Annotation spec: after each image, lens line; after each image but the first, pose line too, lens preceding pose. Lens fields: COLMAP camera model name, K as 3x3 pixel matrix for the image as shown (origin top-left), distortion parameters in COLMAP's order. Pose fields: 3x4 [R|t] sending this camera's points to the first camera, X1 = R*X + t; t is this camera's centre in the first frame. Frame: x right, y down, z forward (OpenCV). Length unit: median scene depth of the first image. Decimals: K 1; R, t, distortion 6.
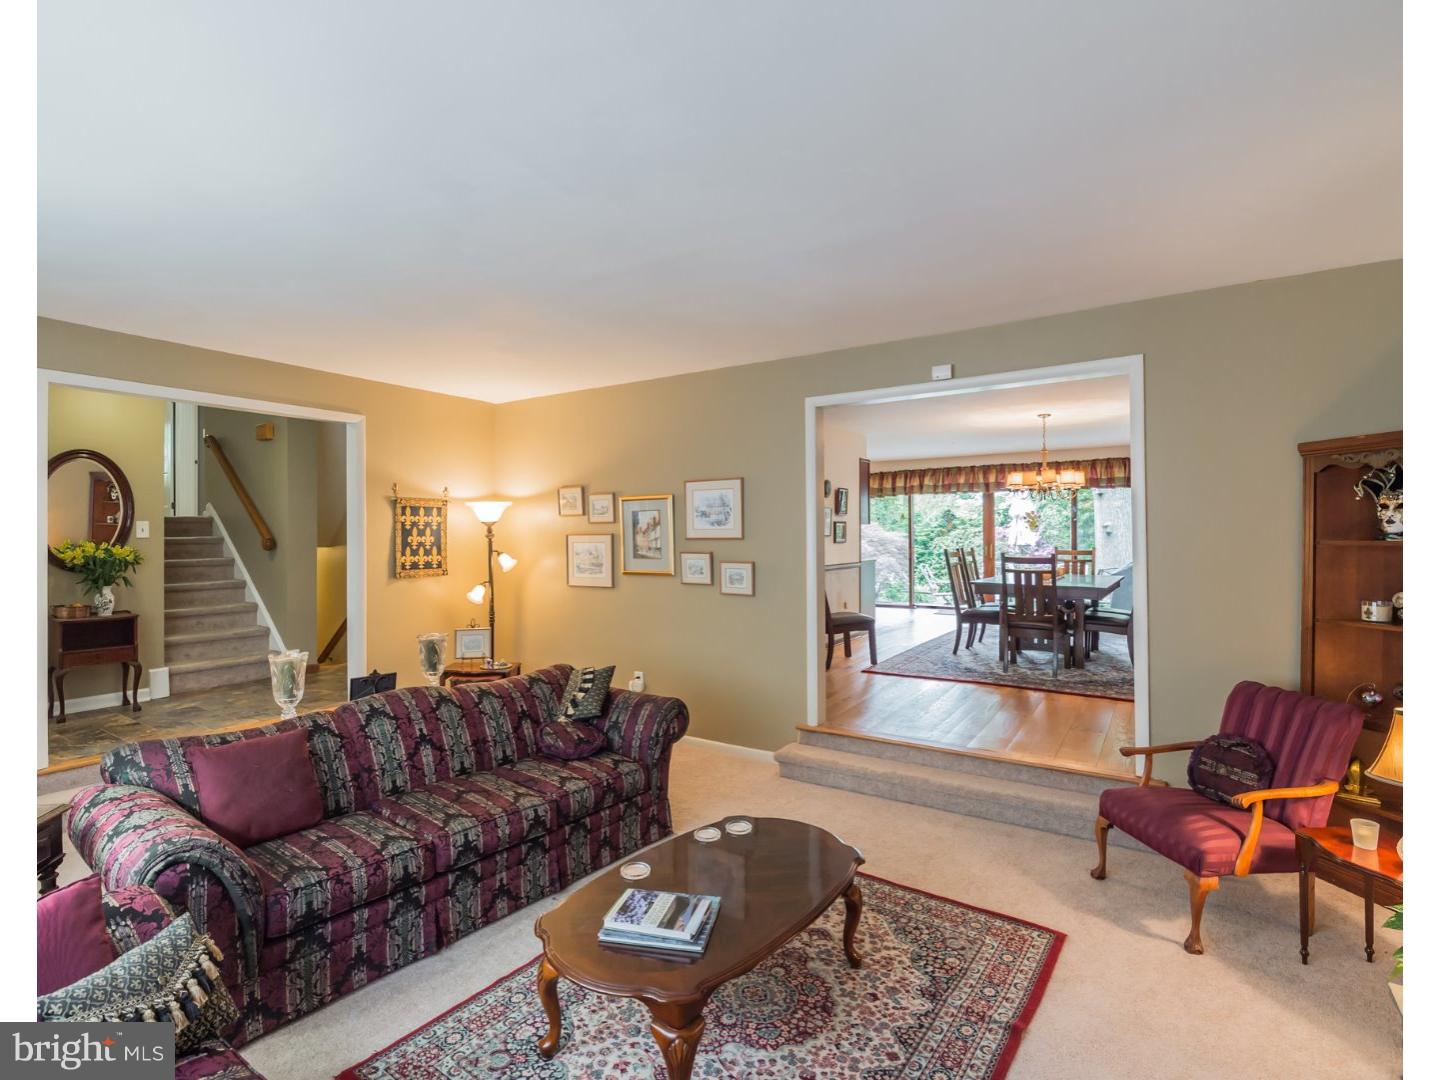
lens RADIAL K [[704.5, 0, 722.0], [0, 704.5, 525.8], [0, 0, 1]] dist [0.001379, 0.000137]
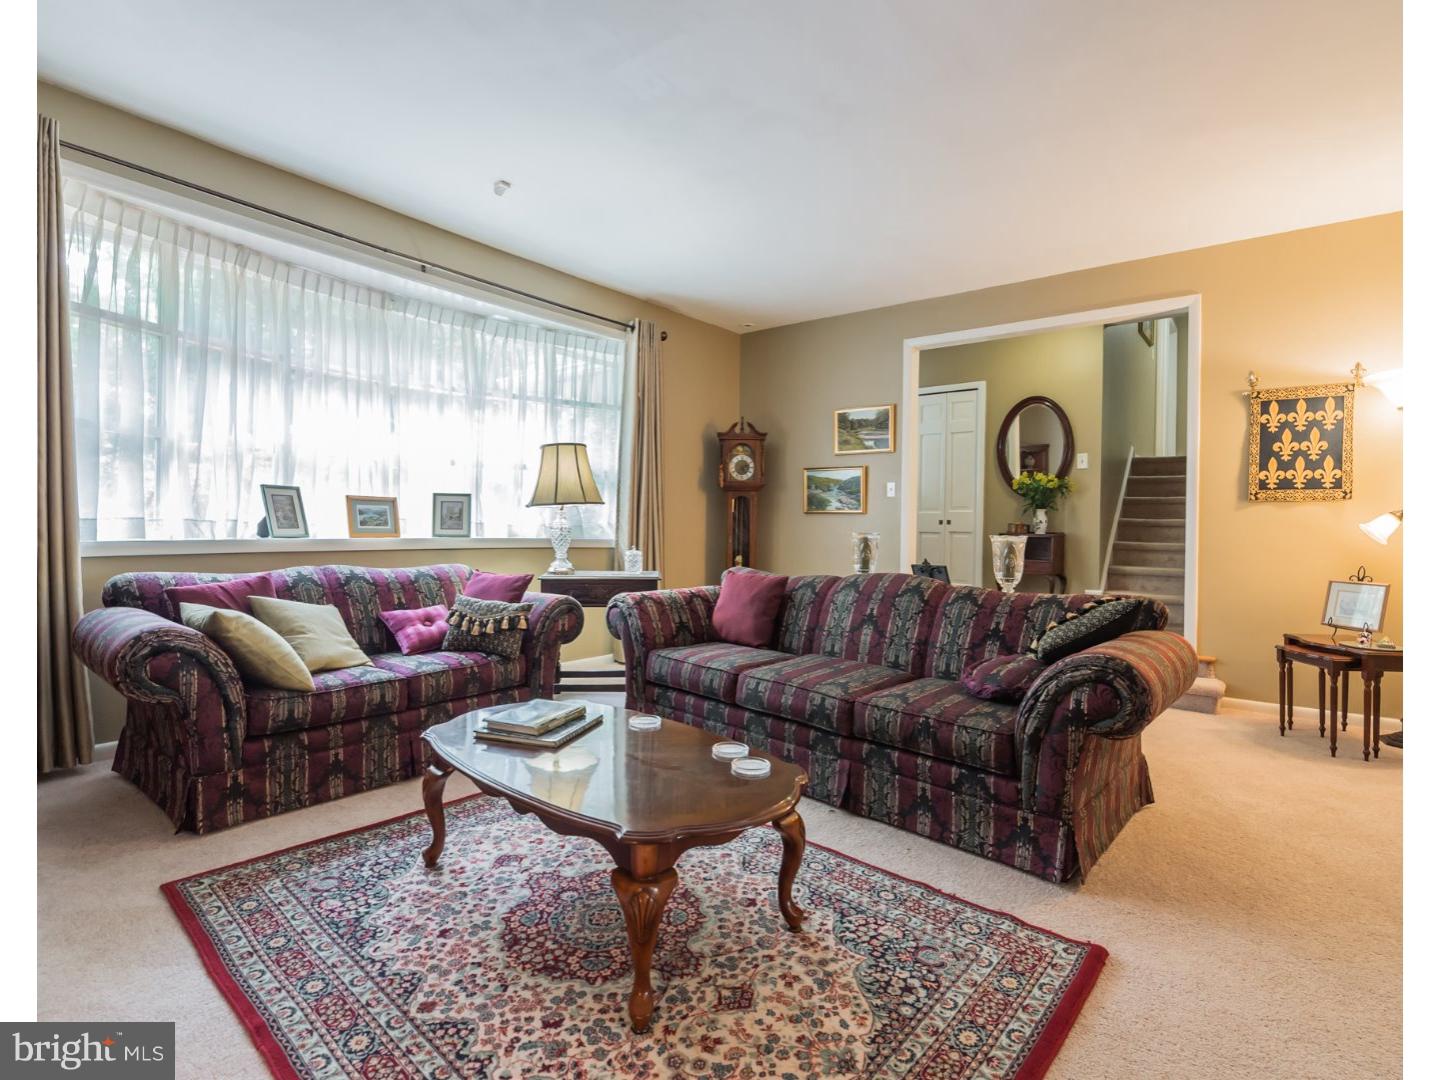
lens RADIAL K [[724.5, 0, 701.2], [0, 724.5, 528.7], [0, 0, 1]] dist [-0.005461, -0.001379]
pose [[-0.120803, 0.010281, -0.992623, 0.353677], [-0.005172, 0.999926, 0.010986, 0.097627], [0.992663, 0.006461, -0.120741, 0.517080]]
